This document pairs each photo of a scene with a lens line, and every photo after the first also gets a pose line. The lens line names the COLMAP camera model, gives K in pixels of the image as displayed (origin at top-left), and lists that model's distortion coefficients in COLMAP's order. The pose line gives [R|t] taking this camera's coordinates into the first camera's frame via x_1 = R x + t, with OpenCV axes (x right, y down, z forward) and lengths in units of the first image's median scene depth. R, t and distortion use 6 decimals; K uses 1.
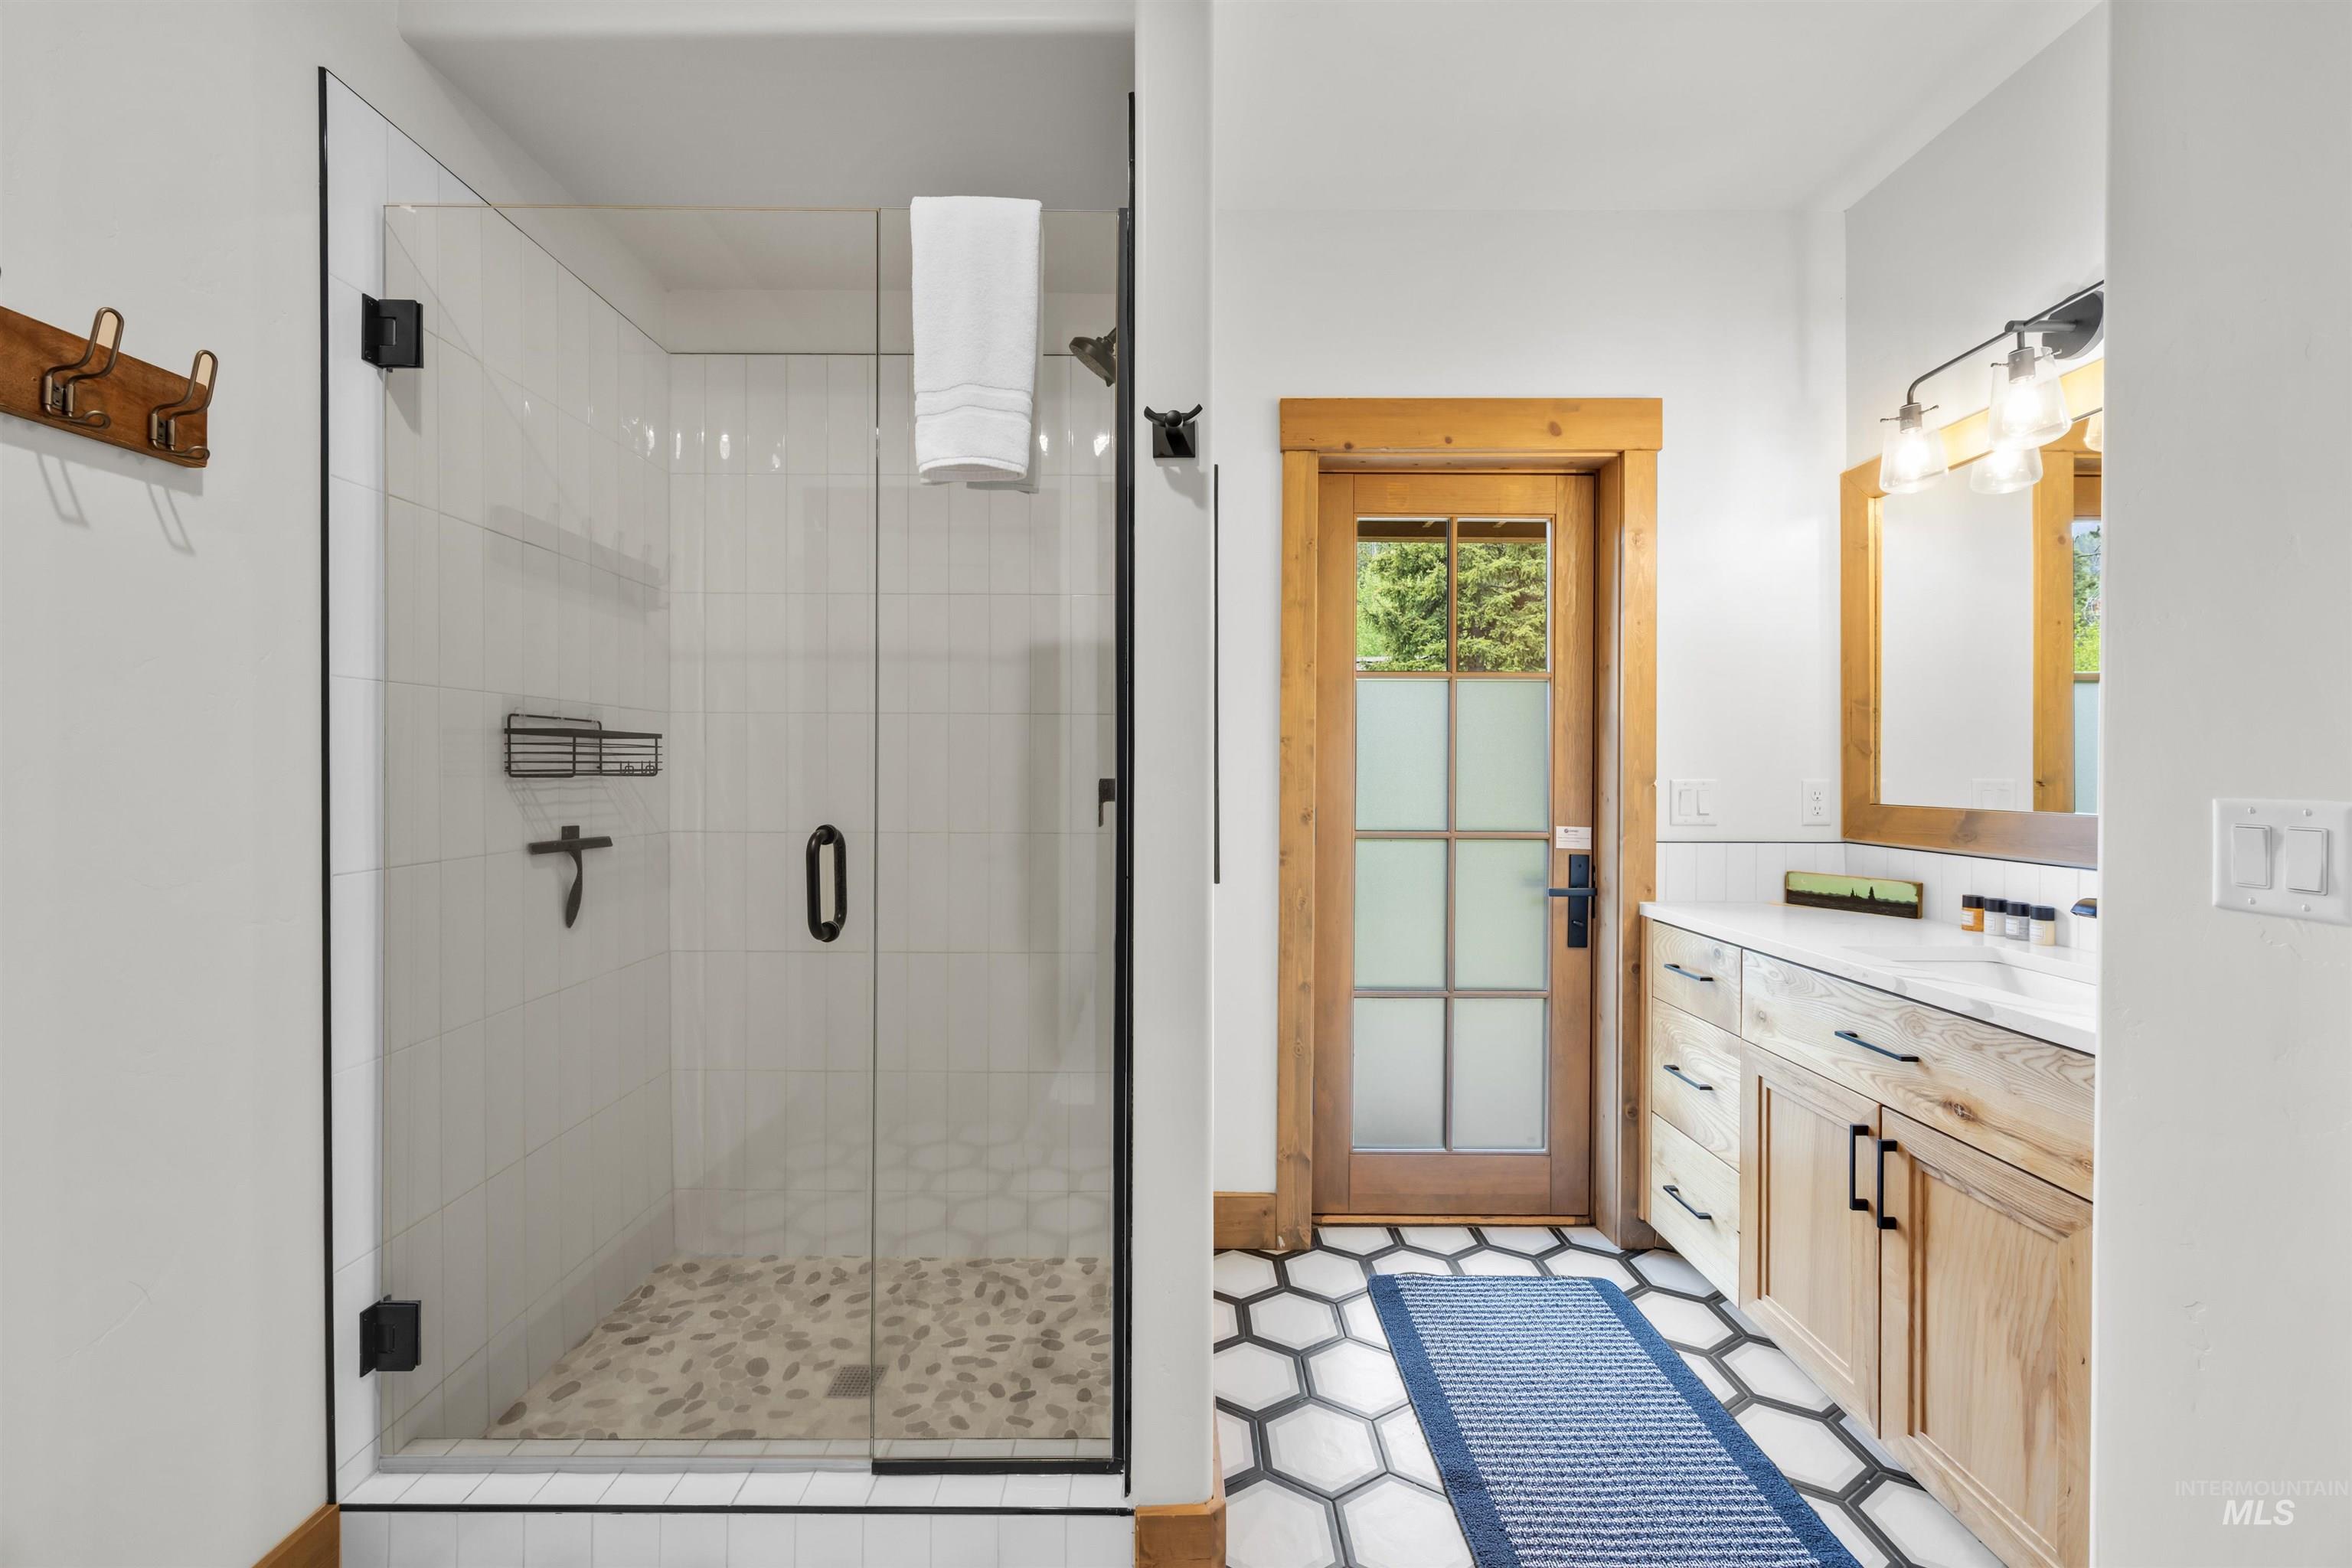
lens RADIAL K [[910.1, 0, 1171.1], [0, 910.1, 774.7], [0, 0, 1]] dist [0.009392, -0.000155]
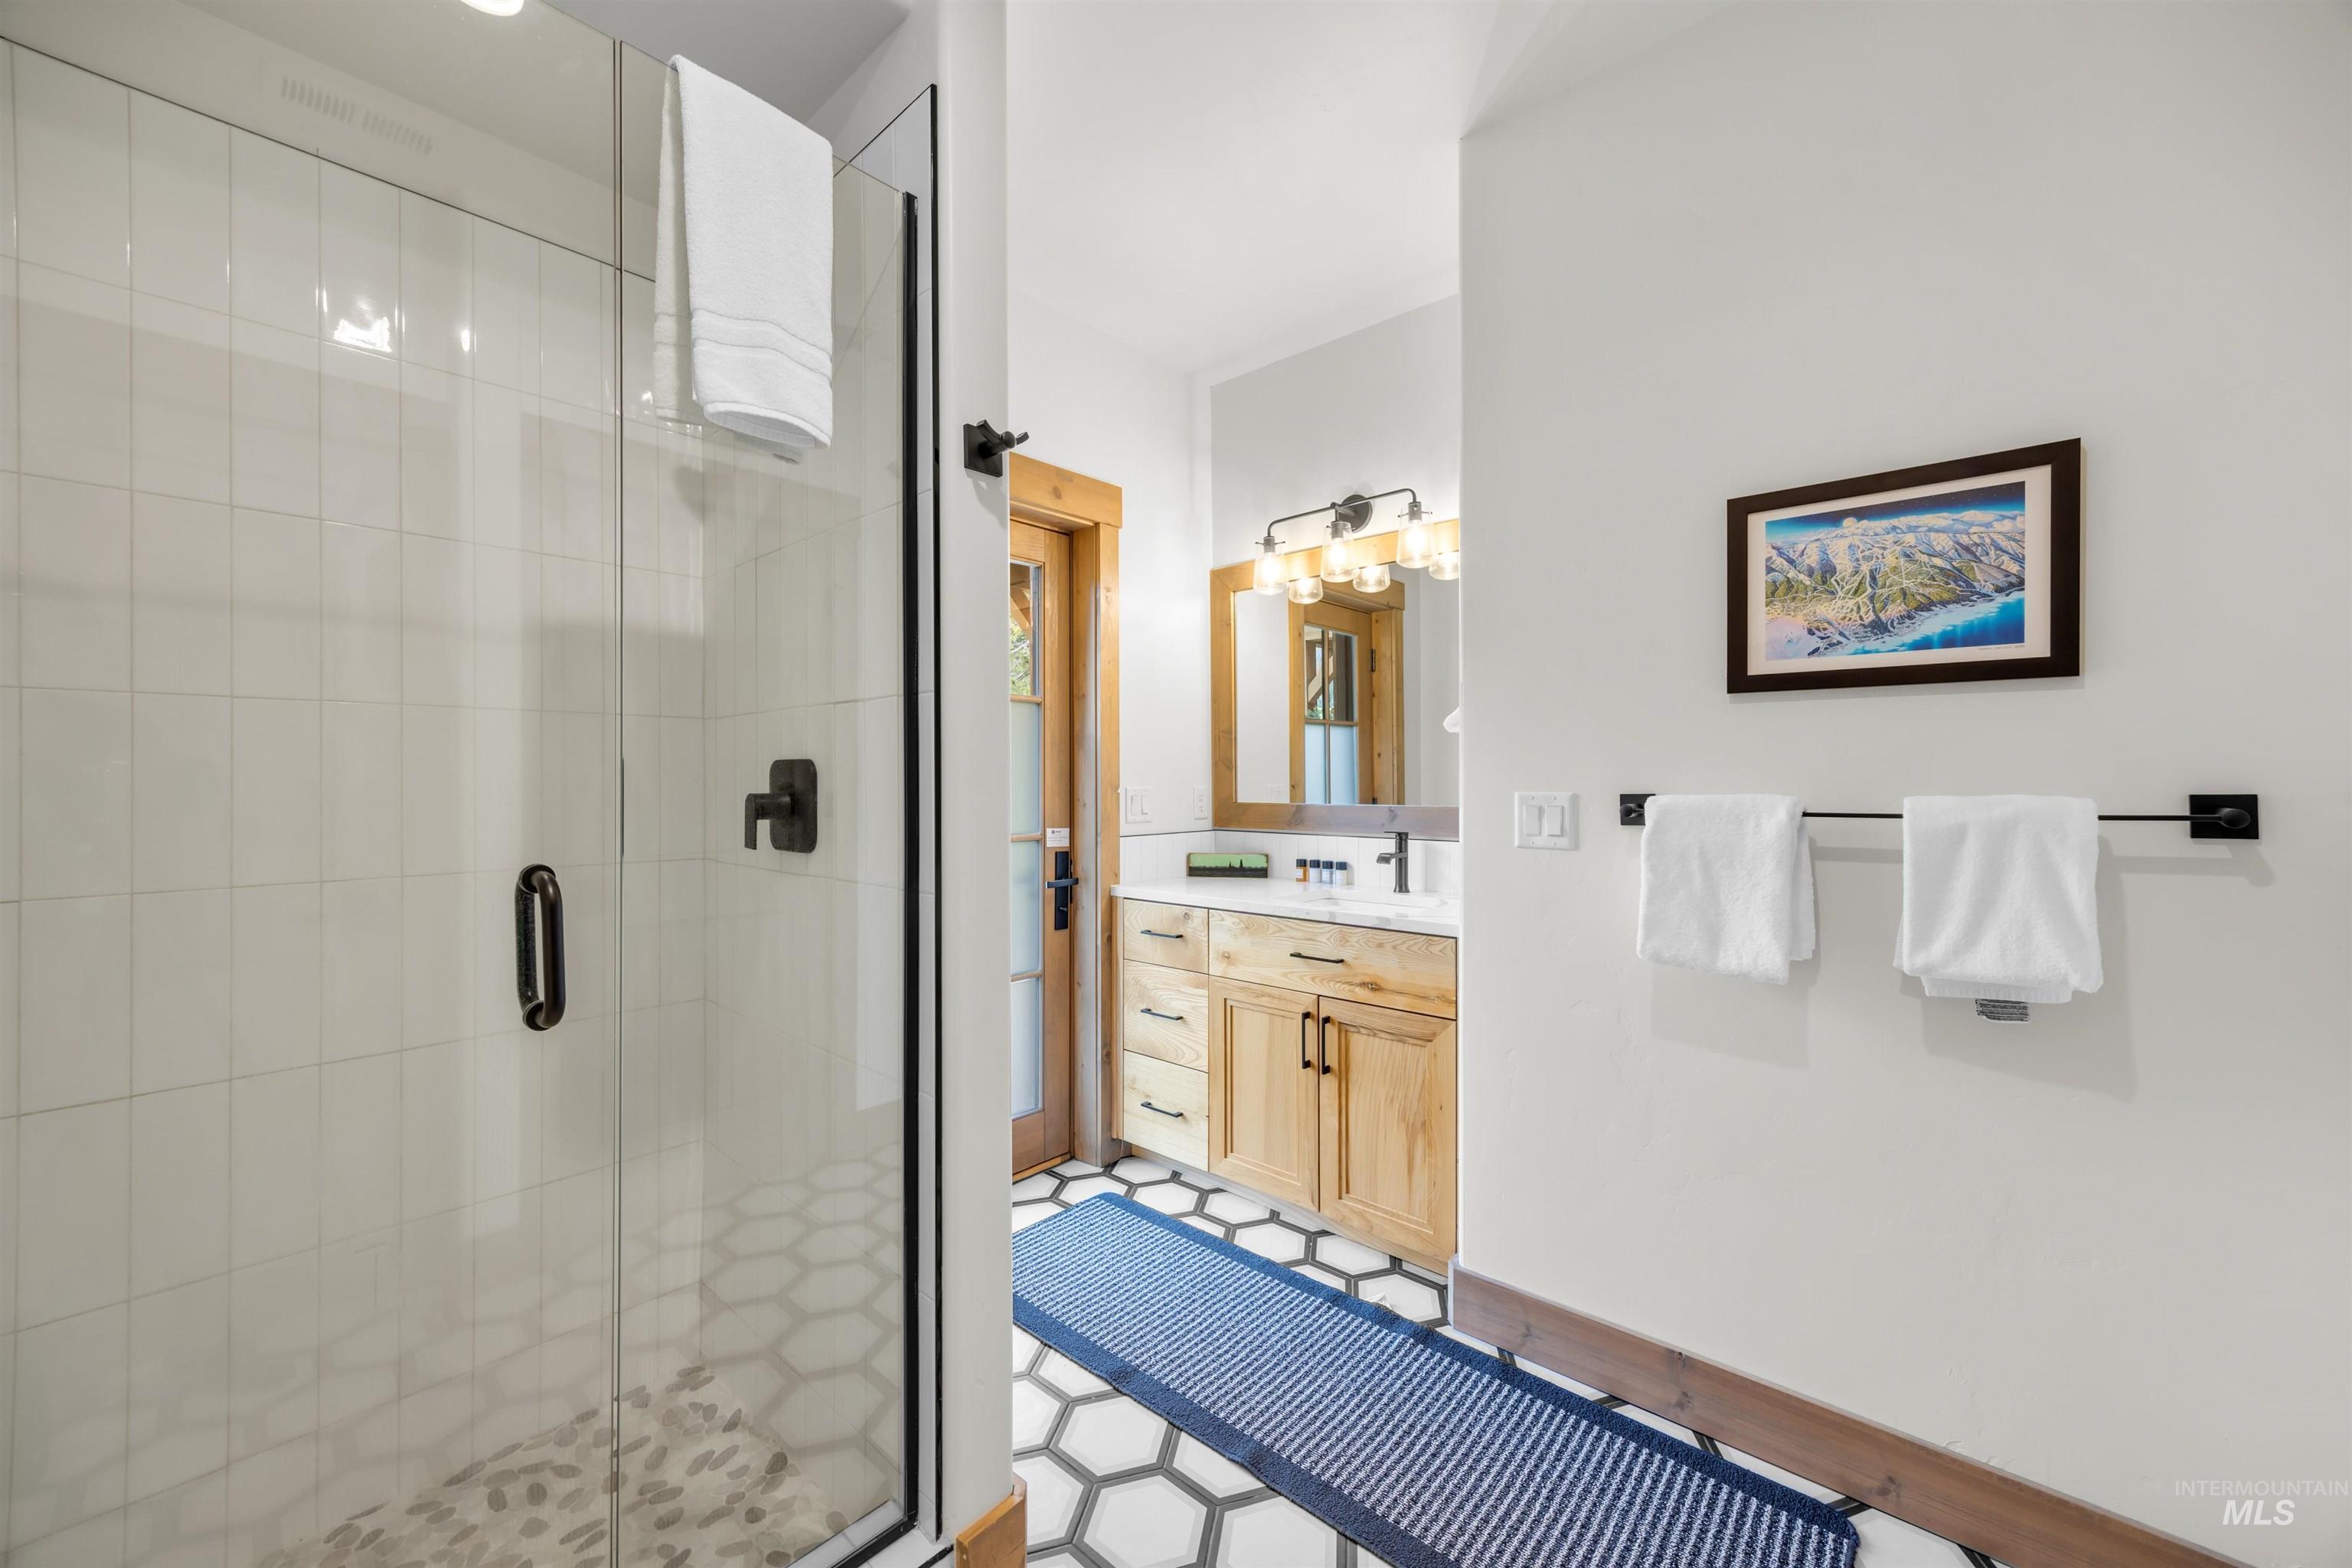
lens RADIAL K [[910.1, 0, 1160.8], [0, 910.1, 781.9], [0, 0, 1]] dist [0.009392, -0.000155]
pose [[0.676757, -0.007877, 0.736165, -0.391046], [0.010845, 0.999941, 0.000730, -0.003093], [-0.736127, 0.007490, 0.676802, 0.112152]]
